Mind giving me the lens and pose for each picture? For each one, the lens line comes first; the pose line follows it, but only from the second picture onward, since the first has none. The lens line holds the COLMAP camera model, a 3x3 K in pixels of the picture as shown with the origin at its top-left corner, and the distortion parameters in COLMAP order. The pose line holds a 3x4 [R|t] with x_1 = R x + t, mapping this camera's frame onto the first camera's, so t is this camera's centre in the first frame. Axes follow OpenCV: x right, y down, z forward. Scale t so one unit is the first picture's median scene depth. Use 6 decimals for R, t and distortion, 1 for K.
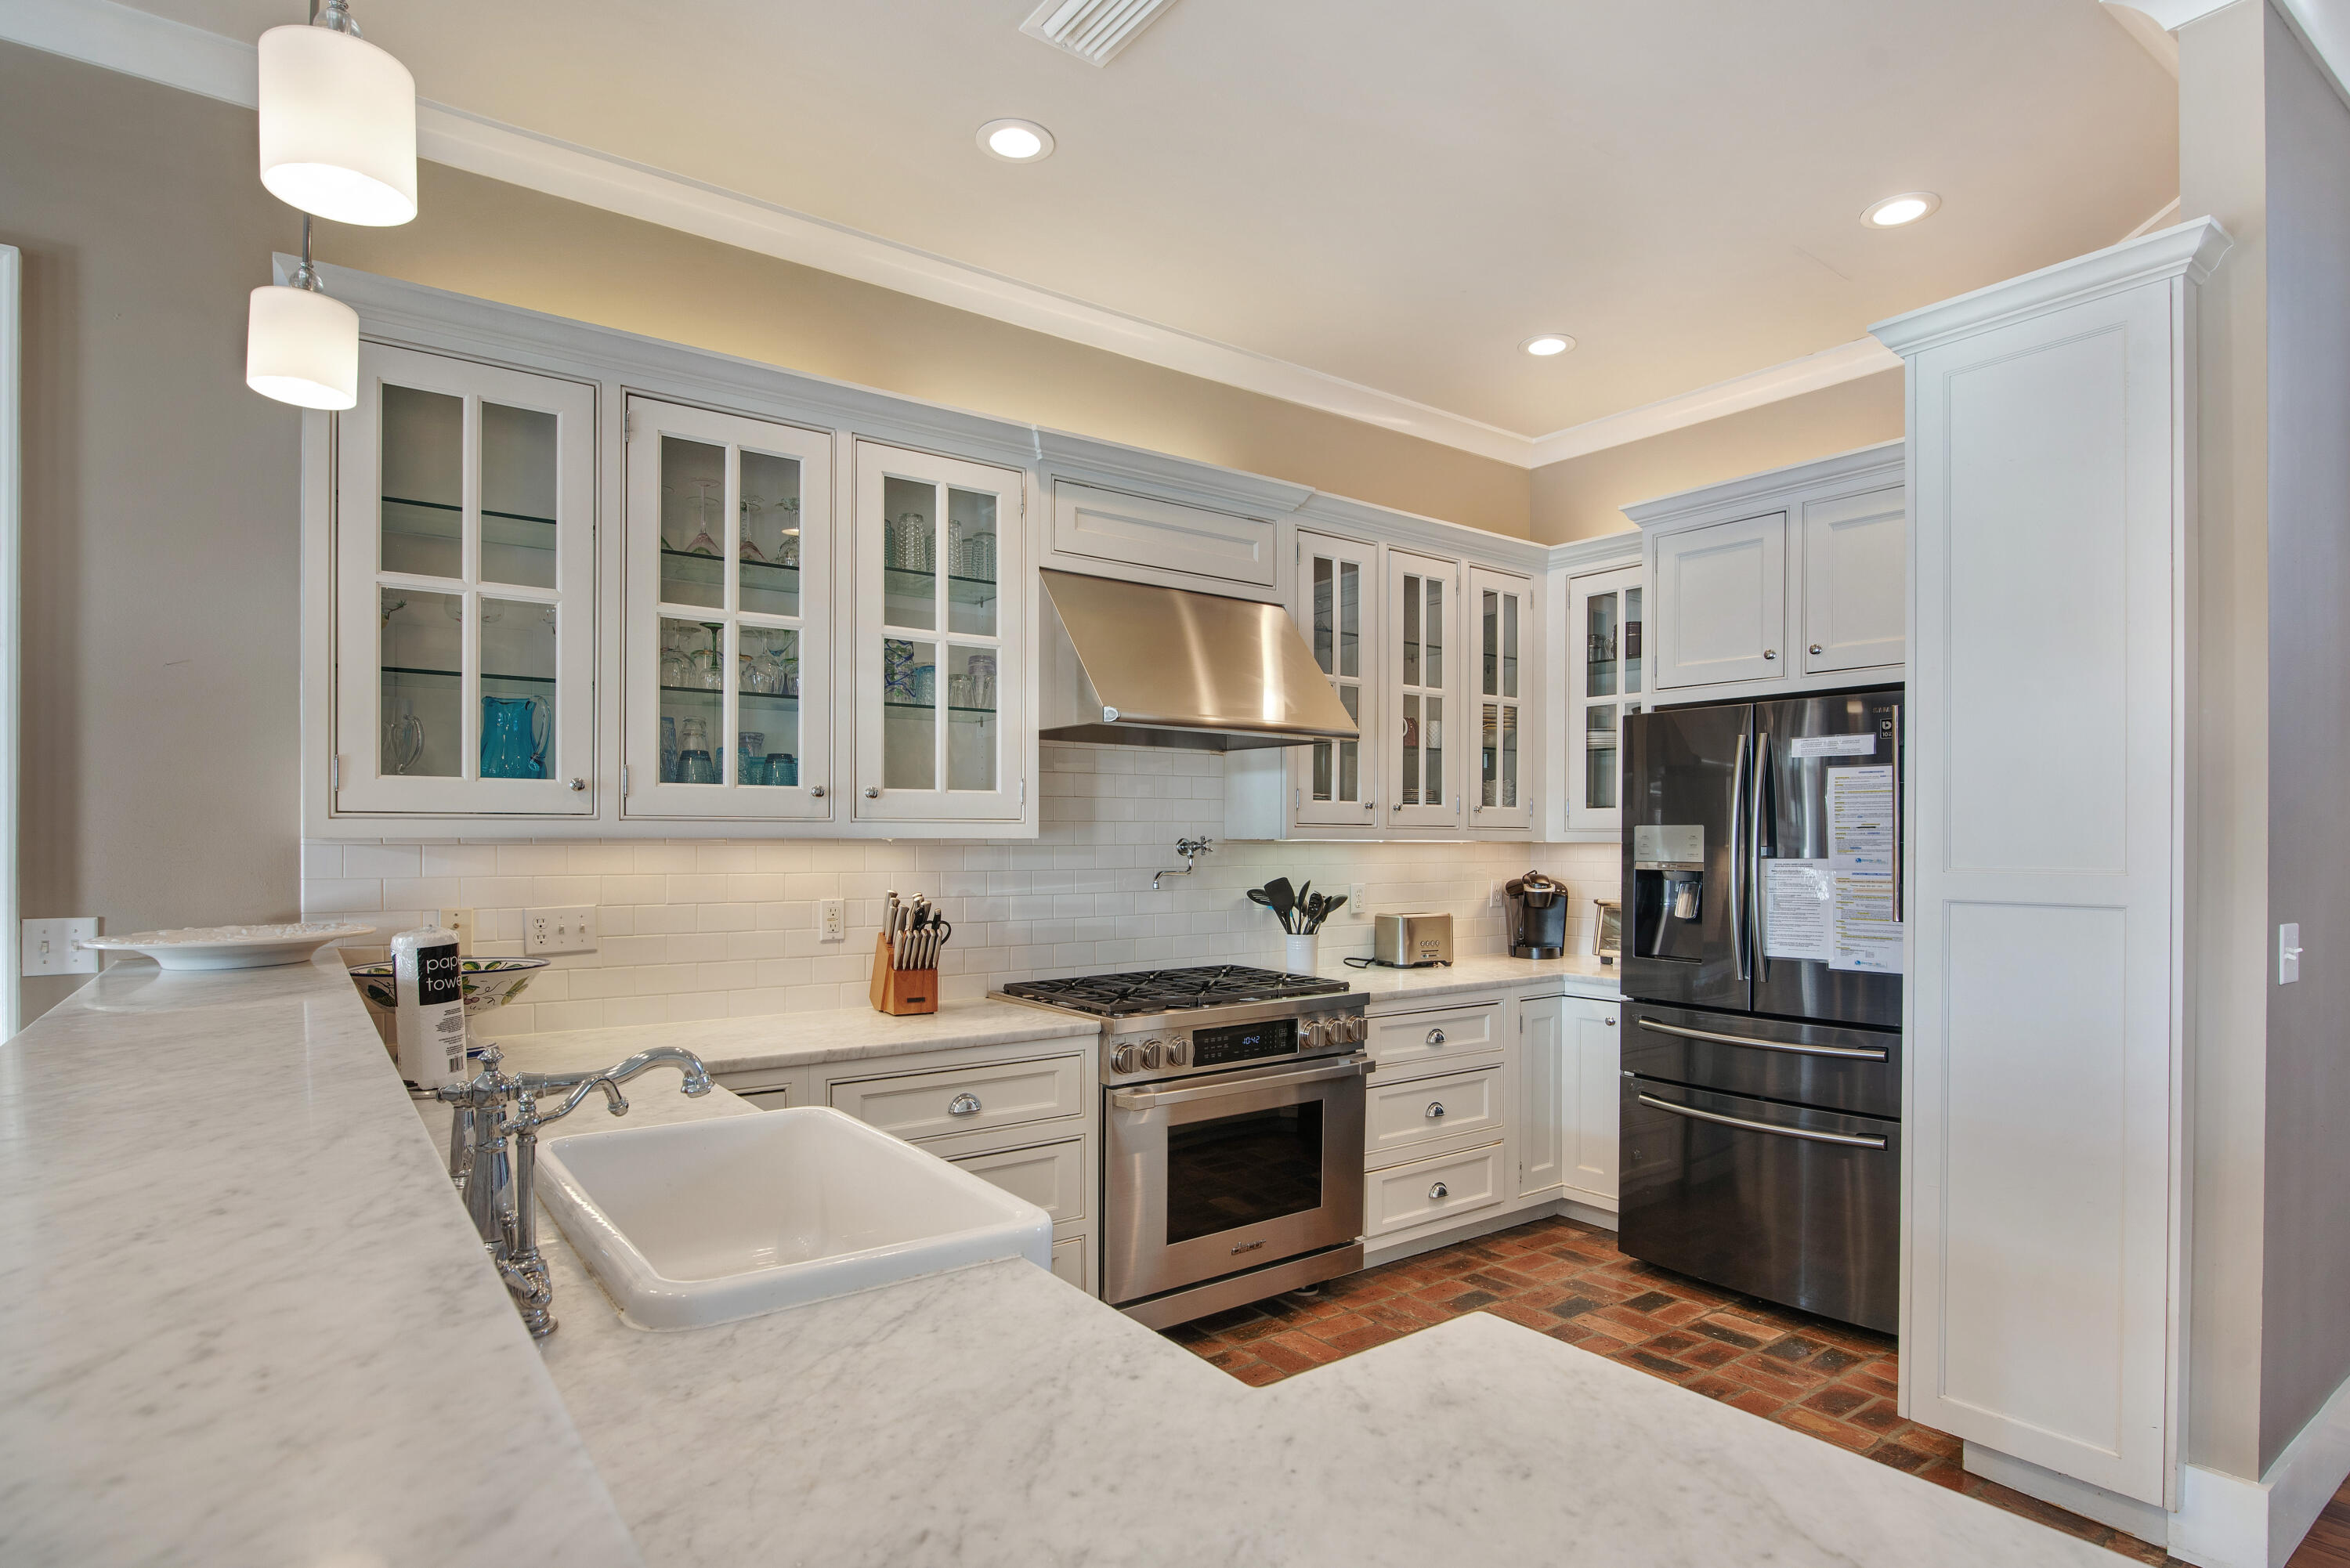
lens RADIAL K [[1234.2, 0, 1176.1], [0, 1234.2, 830.3], [0, 0, 1]] dist [-0.005058, -0.000441]
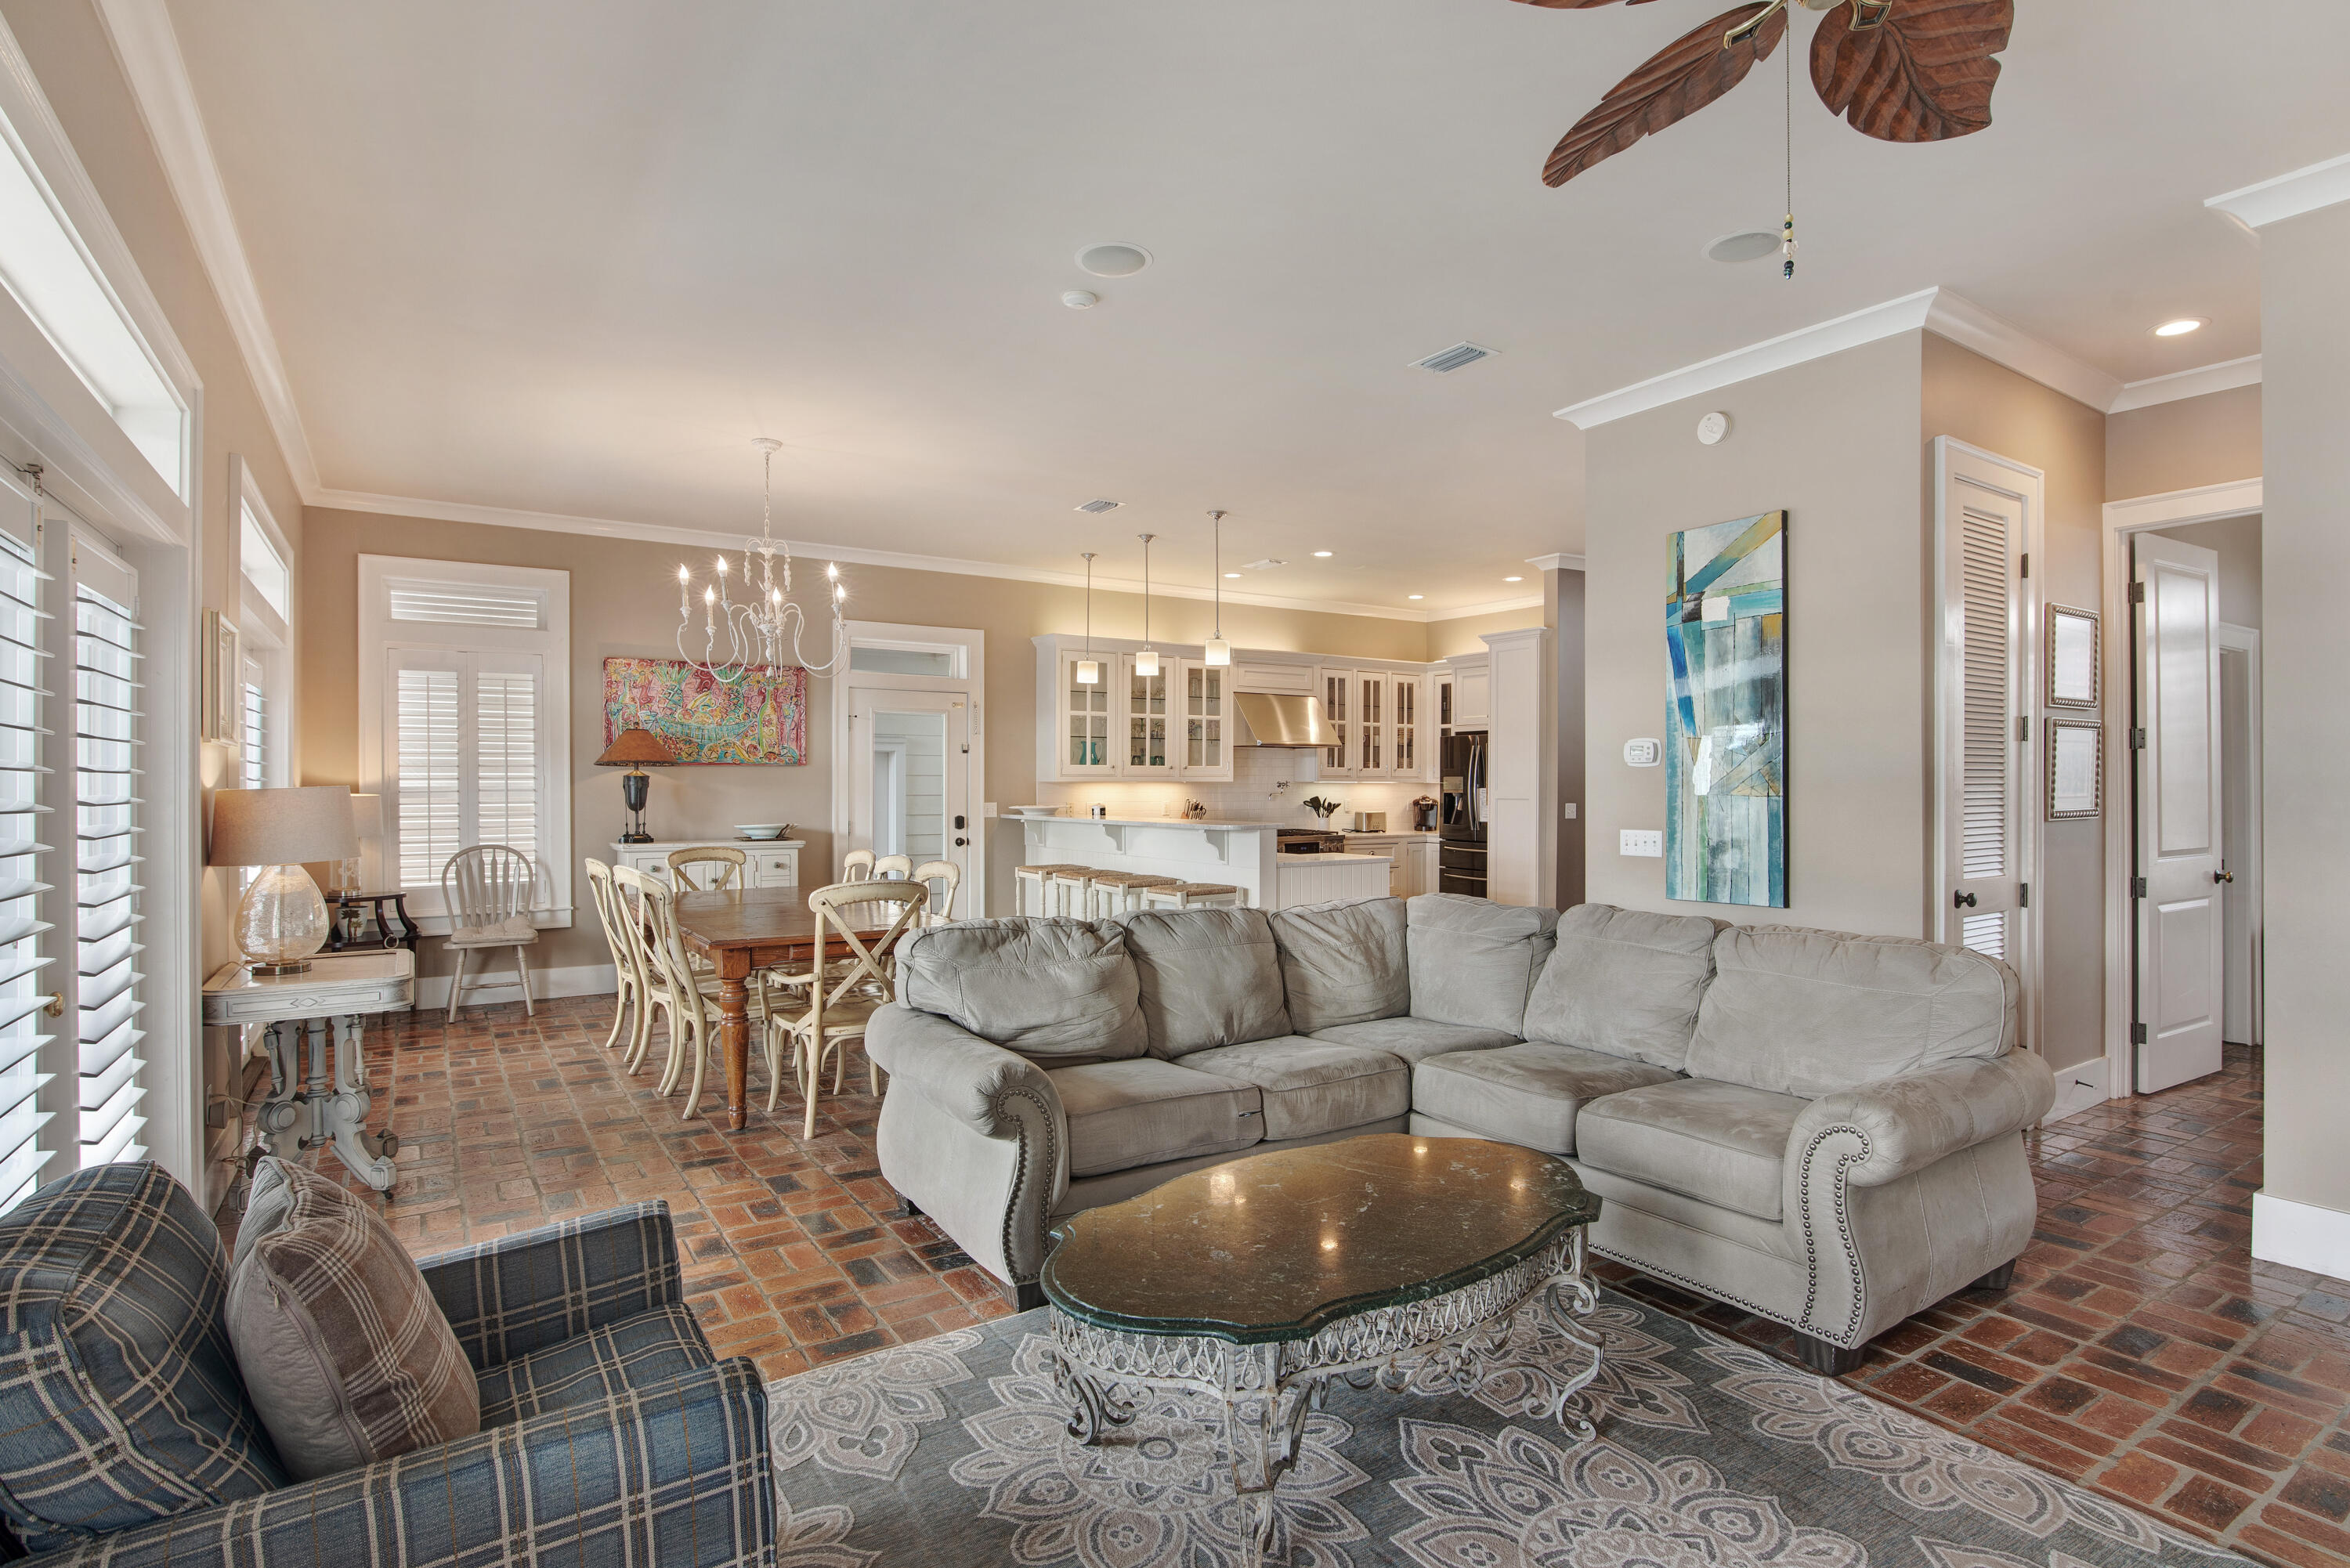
lens RADIAL K [[1191.2, 0, 1169.2], [0, 1191.2, 776.5], [0, 0, 1]] dist [-0.020741, -0.000102]
pose [[0.997944, -0.004603, -0.063921, -0.075027], [0.004464, 0.999987, -0.002314, 0.000189], [0.063931, 0.002024, 0.997952, -1.765743]]
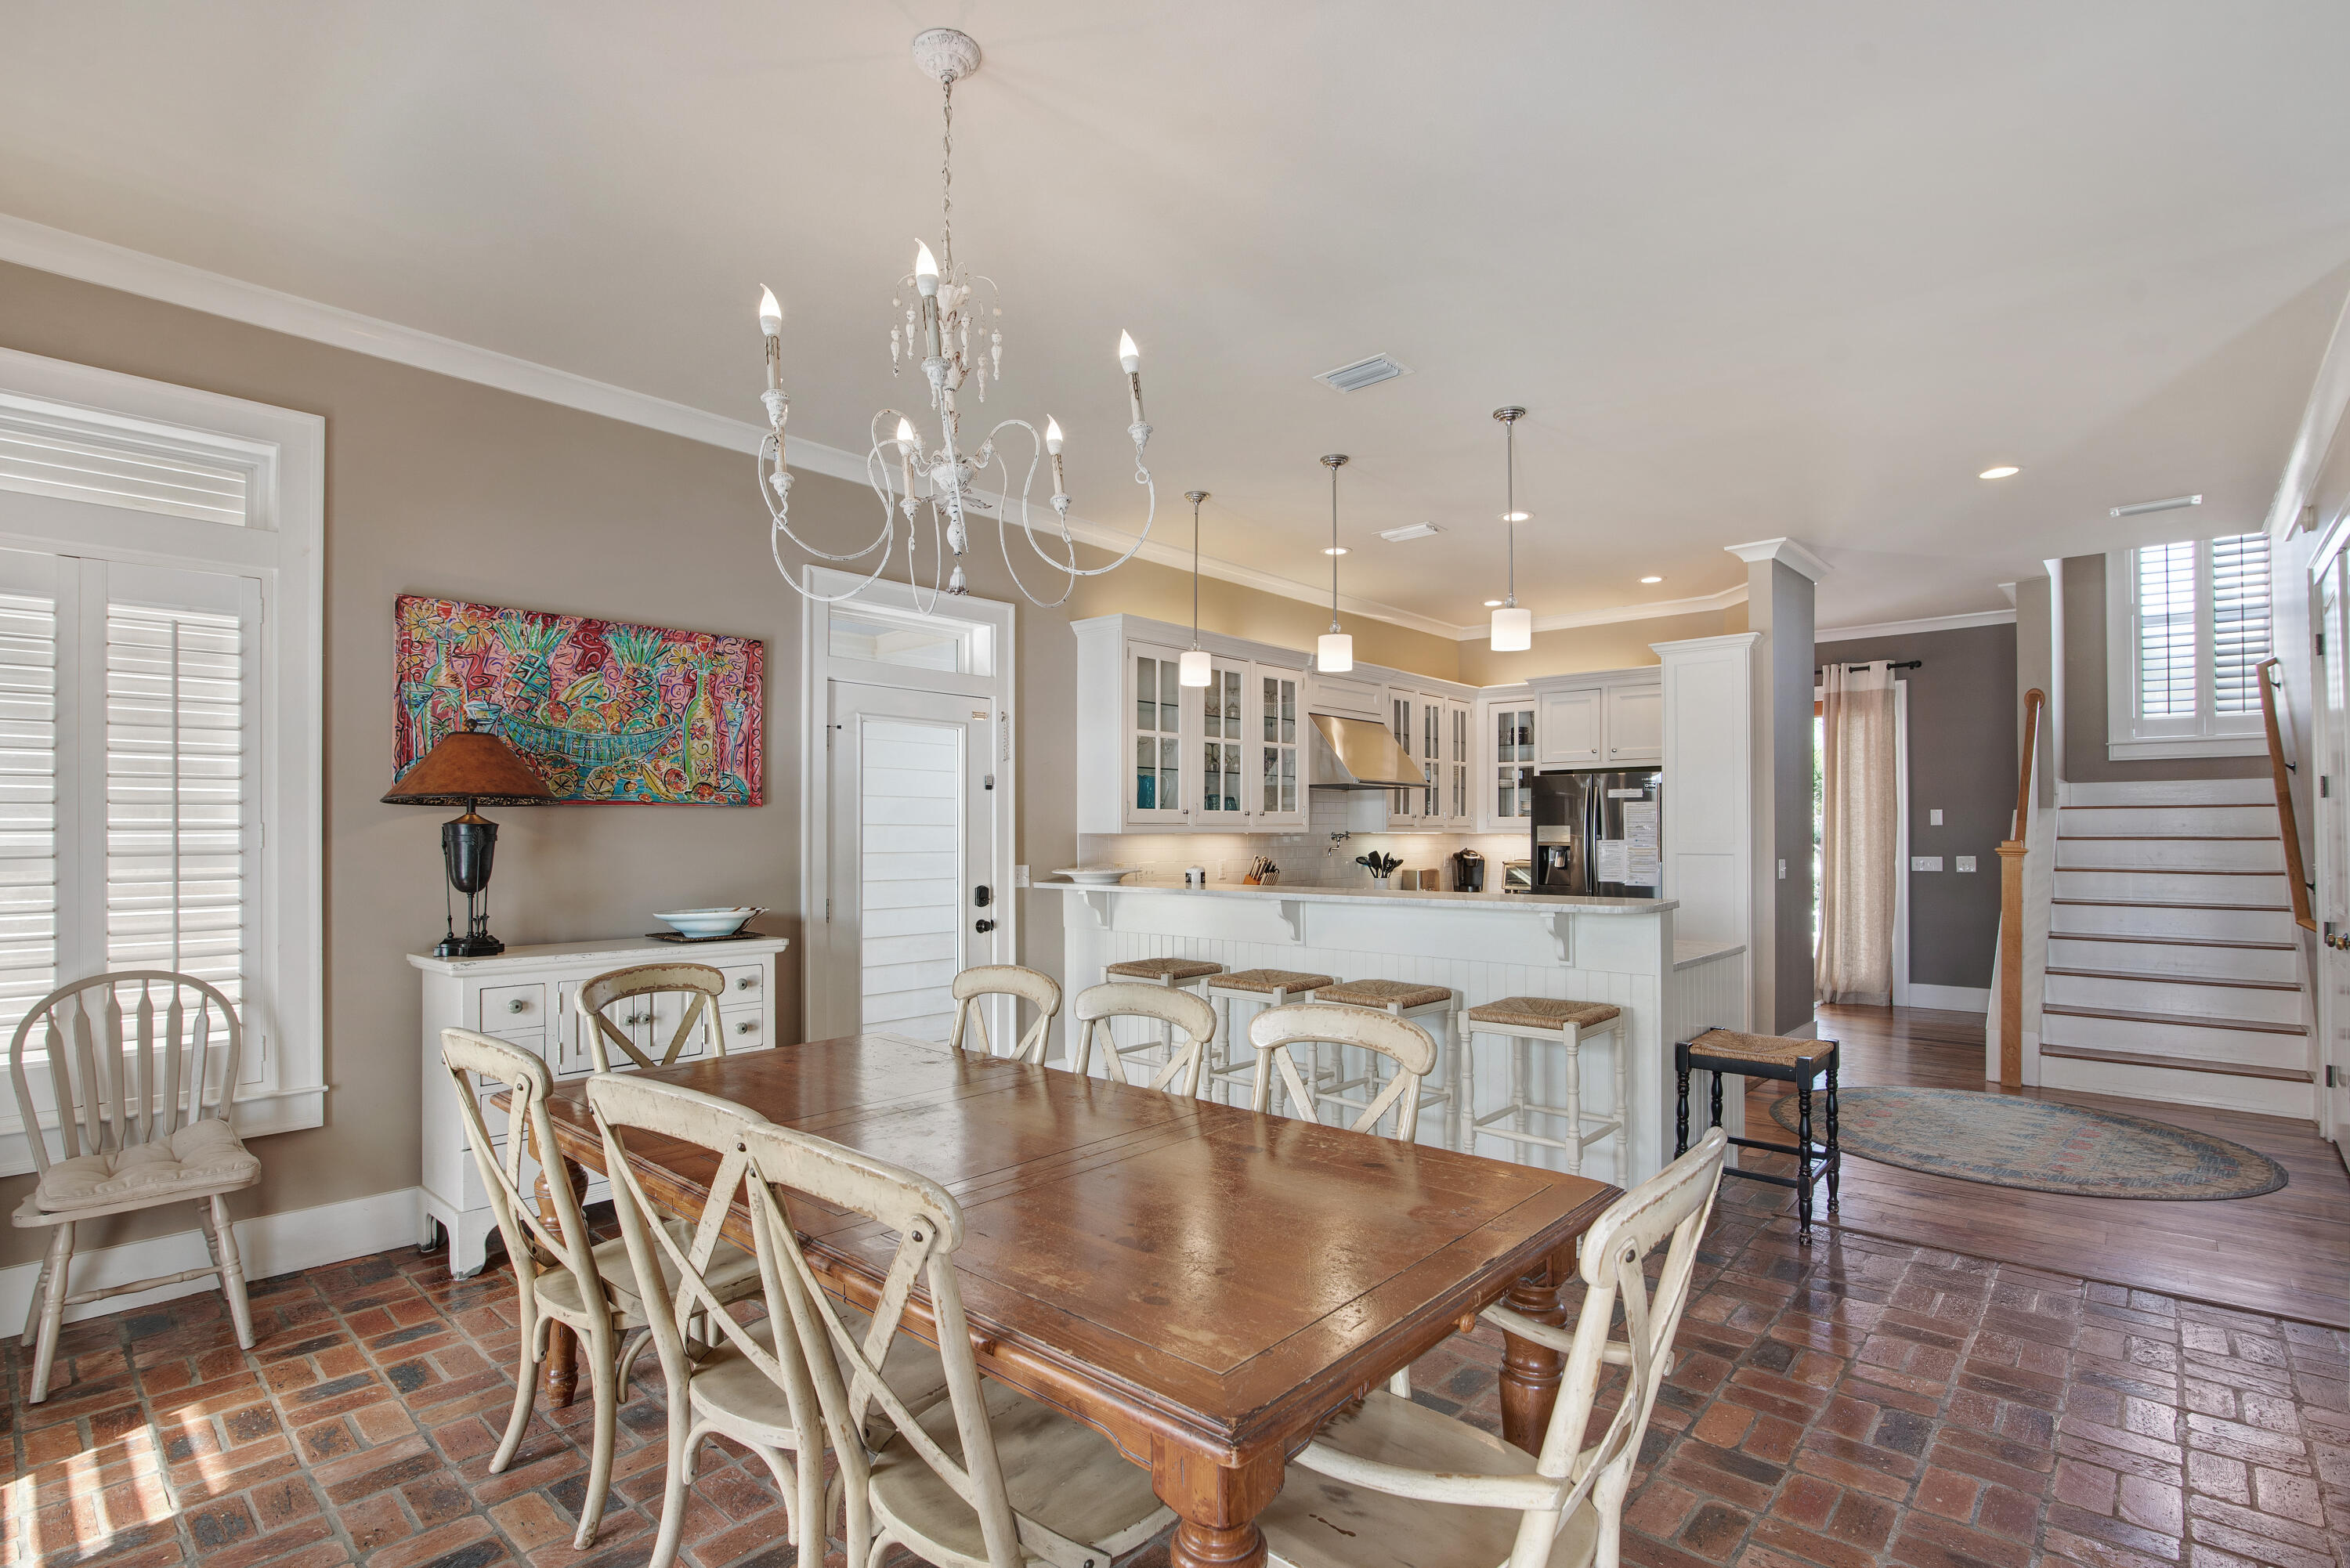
lens RADIAL K [[1122.8, 0, 1167.6], [0, 1122.8, 814.9], [0, 0, 1]] dist [-0.015541, -0.000016]
pose [[0.980923, -0.000891, 0.194393, -0.700919], [0.002675, 0.999957, -0.008914, -0.007241], [-0.194377, 0.009264, 0.980883, -0.886918]]
